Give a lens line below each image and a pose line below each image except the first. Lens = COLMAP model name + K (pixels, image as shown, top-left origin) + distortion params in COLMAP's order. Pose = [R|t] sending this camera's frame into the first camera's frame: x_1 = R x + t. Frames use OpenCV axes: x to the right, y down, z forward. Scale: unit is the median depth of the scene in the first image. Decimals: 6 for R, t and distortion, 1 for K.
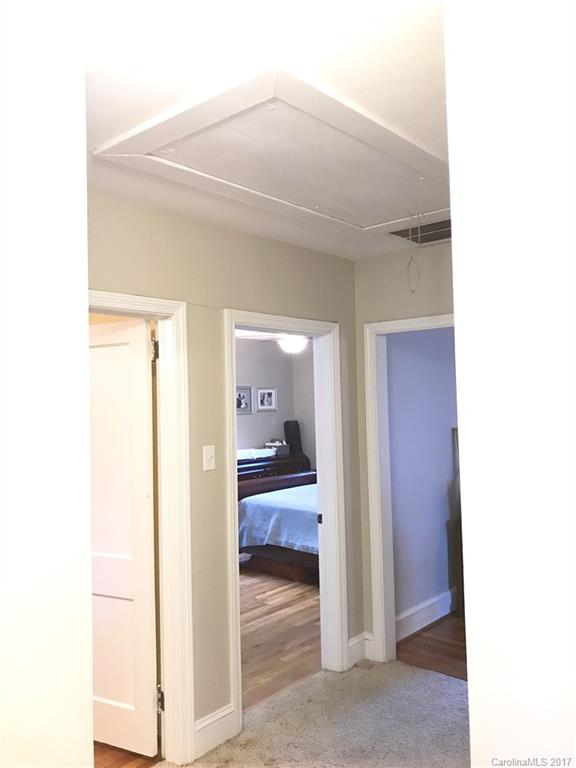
lens RADIAL K [[623.1, 0, 287.5], [0, 623.1, 383.2], [0, 0, 1]] dist [-0.019208, -0.005778]
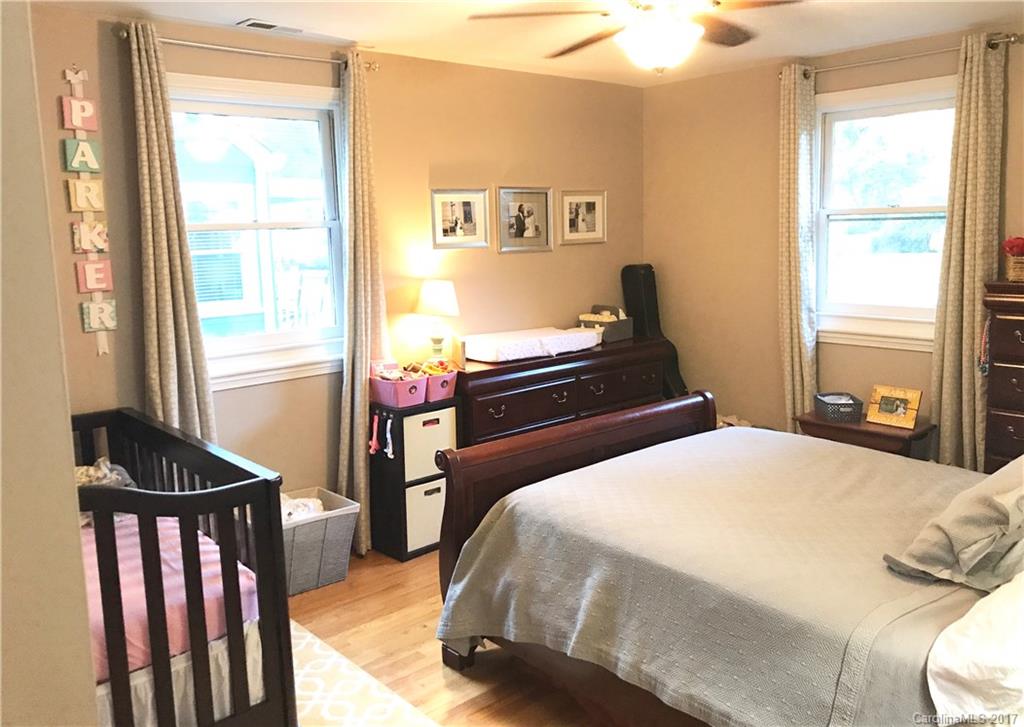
lens RADIAL K [[855.6, 0, 507.9], [0, 855.6, 357.6], [0, 0, 1]] dist [0.007719, -0.000694]
pose [[0.991990, 0.016847, -0.125186, -0.009141], [0.006364, 0.983142, 0.182733, 0.012708], [0.126155, -0.182066, 0.975160, 0.393740]]
